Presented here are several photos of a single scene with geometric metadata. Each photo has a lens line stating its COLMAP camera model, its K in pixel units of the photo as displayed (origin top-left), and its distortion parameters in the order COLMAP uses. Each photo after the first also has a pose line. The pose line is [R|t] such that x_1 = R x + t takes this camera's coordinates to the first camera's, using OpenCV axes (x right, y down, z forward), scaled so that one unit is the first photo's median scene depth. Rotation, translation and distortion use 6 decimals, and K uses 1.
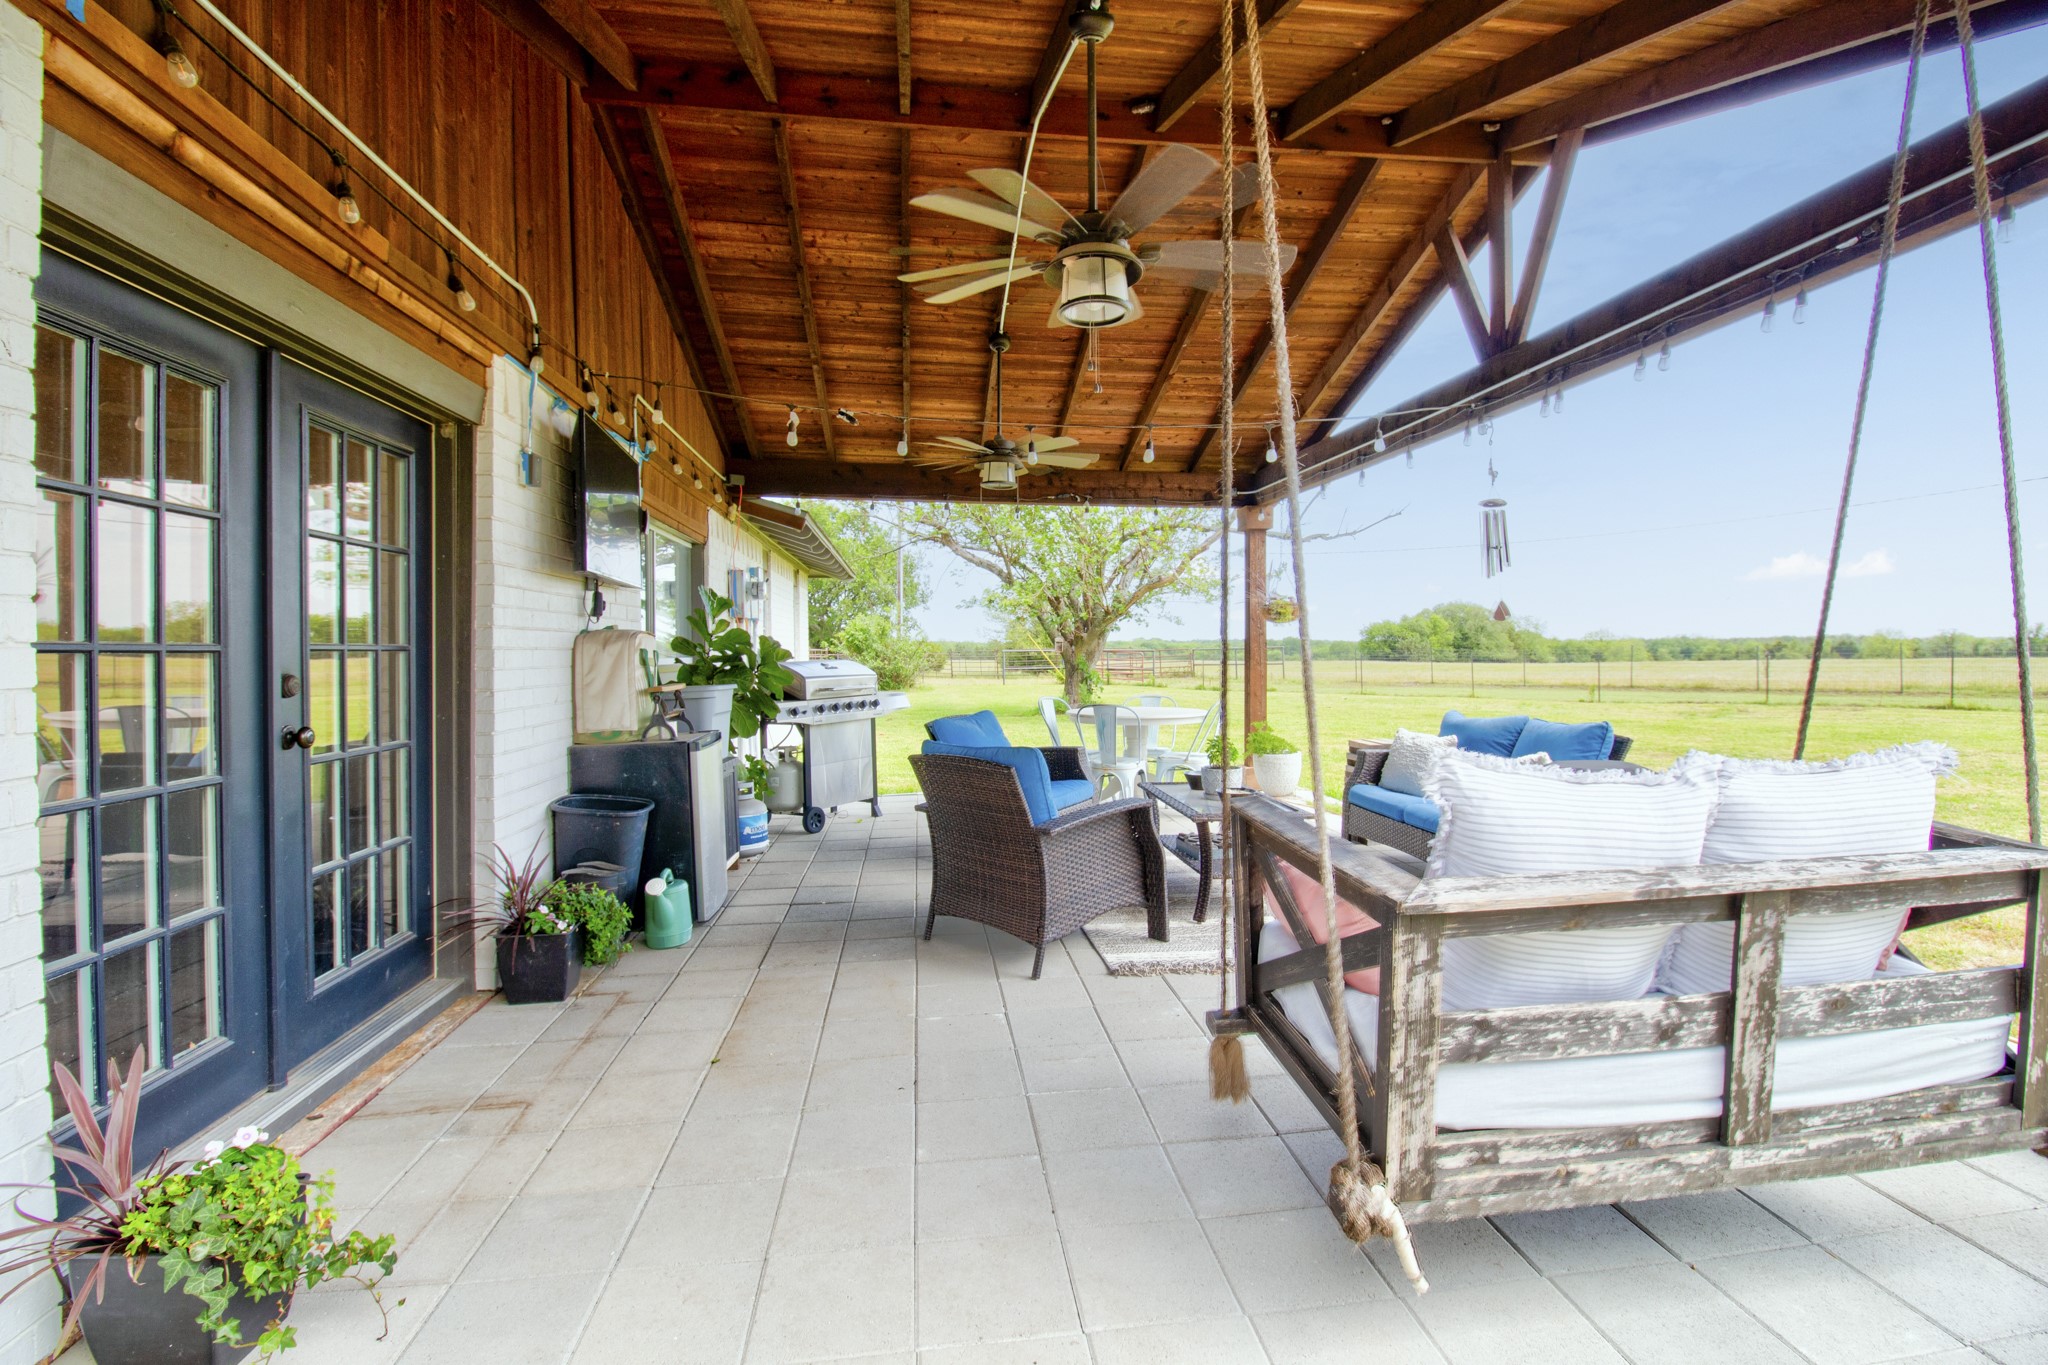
lens RADIAL K [[970.9, 0, 1039.3], [0, 970.9, 663.7], [0, 0, 1]] dist [0.002305, -0.014358]
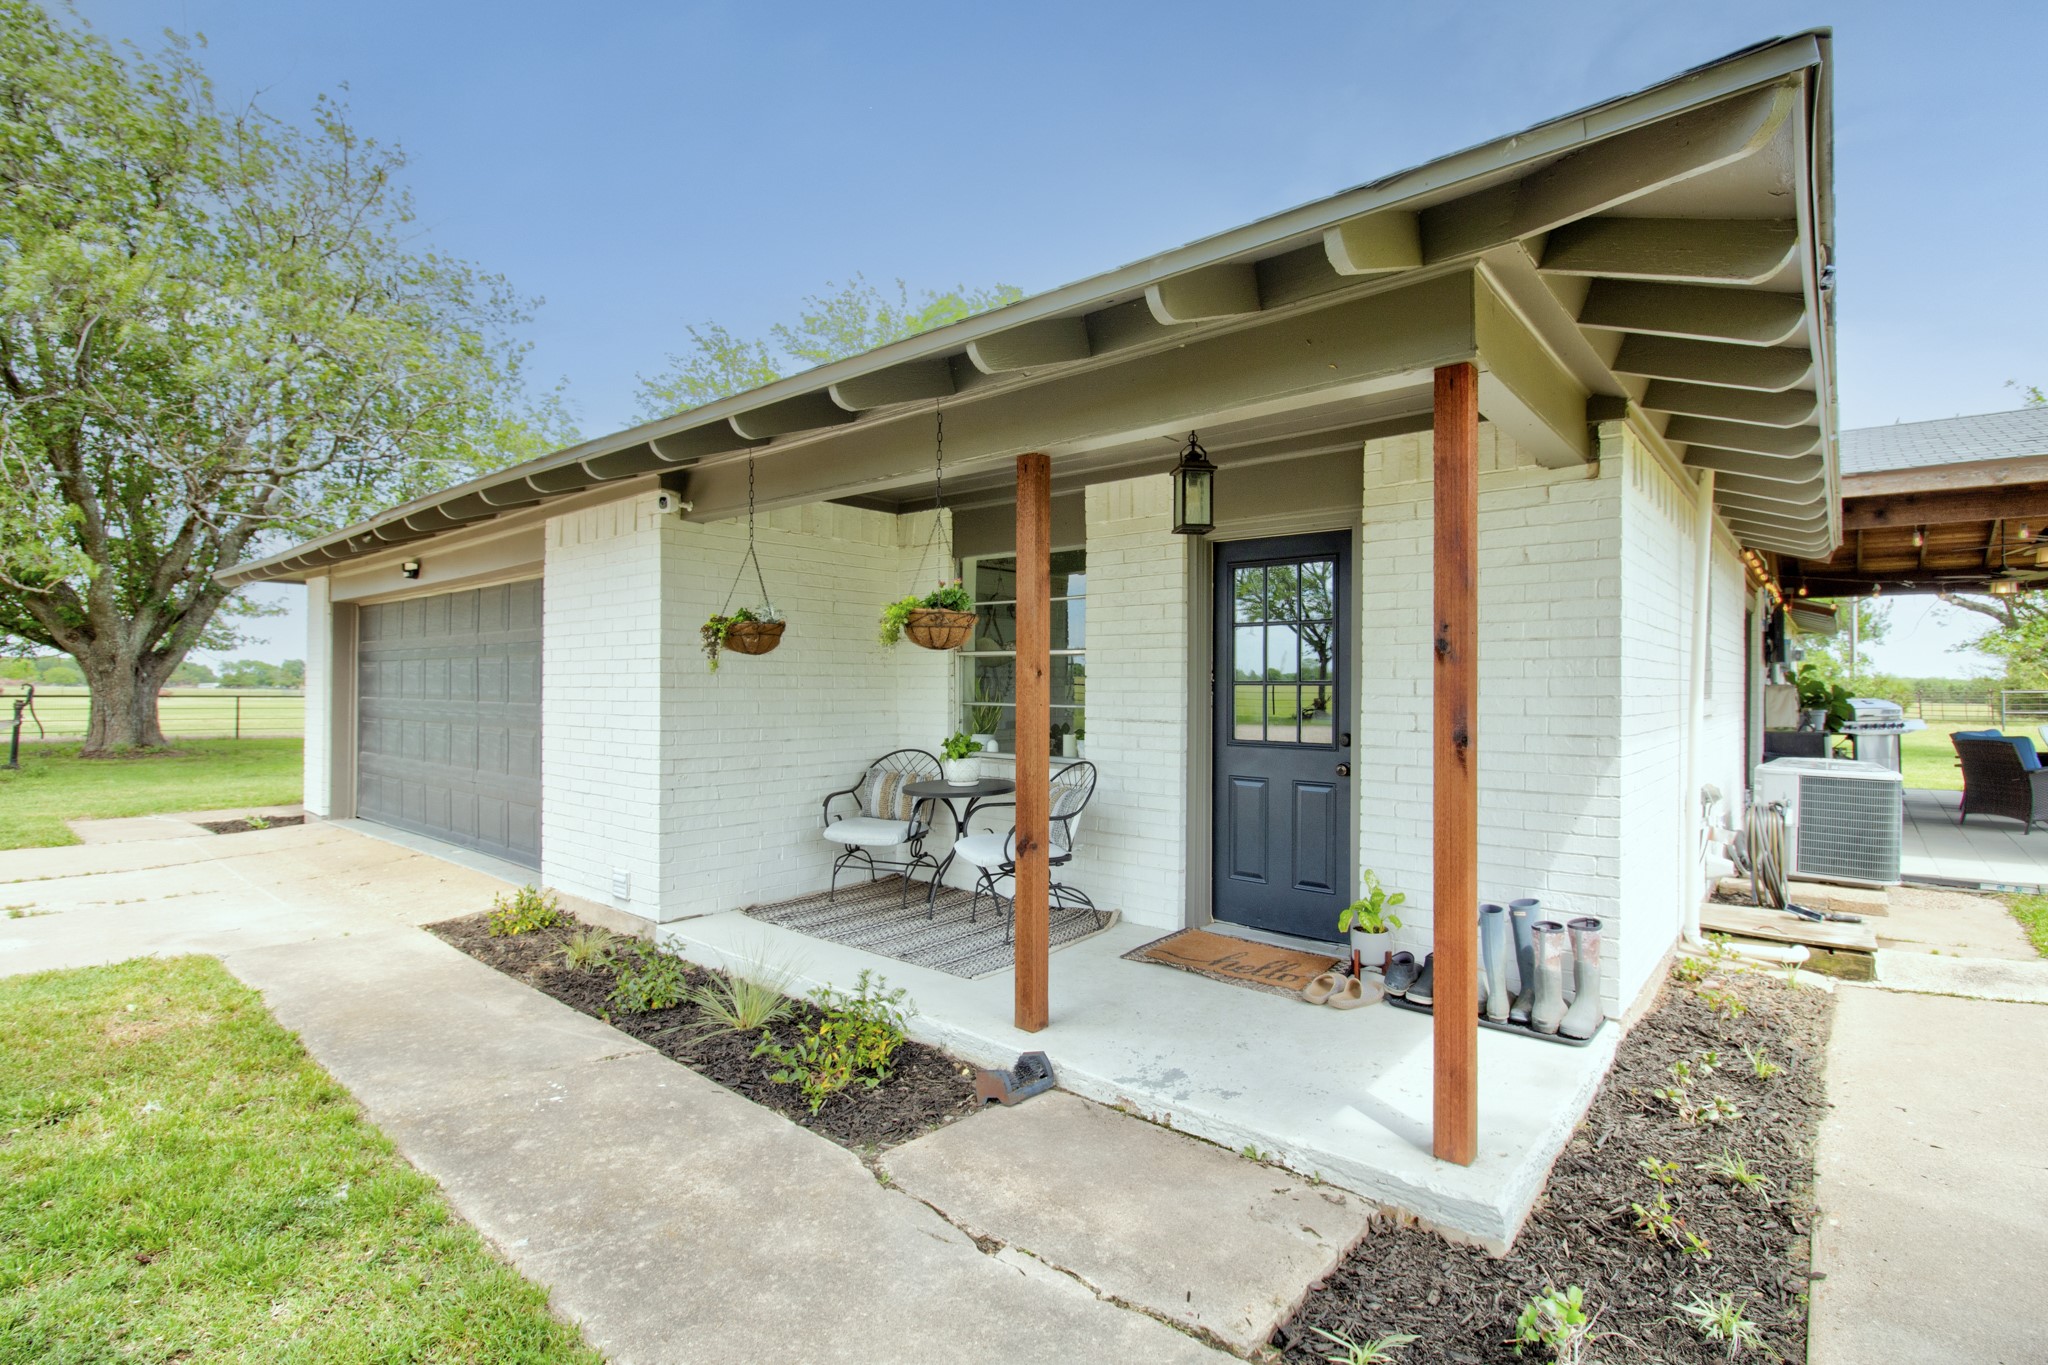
lens RADIAL K [[962.8, 0, 1066.2], [0, 962.8, 669.0], [0, 0, 1]] dist [0.001183, -0.014918]
pose [[0.686724, -0.002626, -0.726914, 0.036286], [-0.020044, 0.999545, -0.022547, 0.012070], [0.726642, 0.030054, 0.686359, -1.205011]]
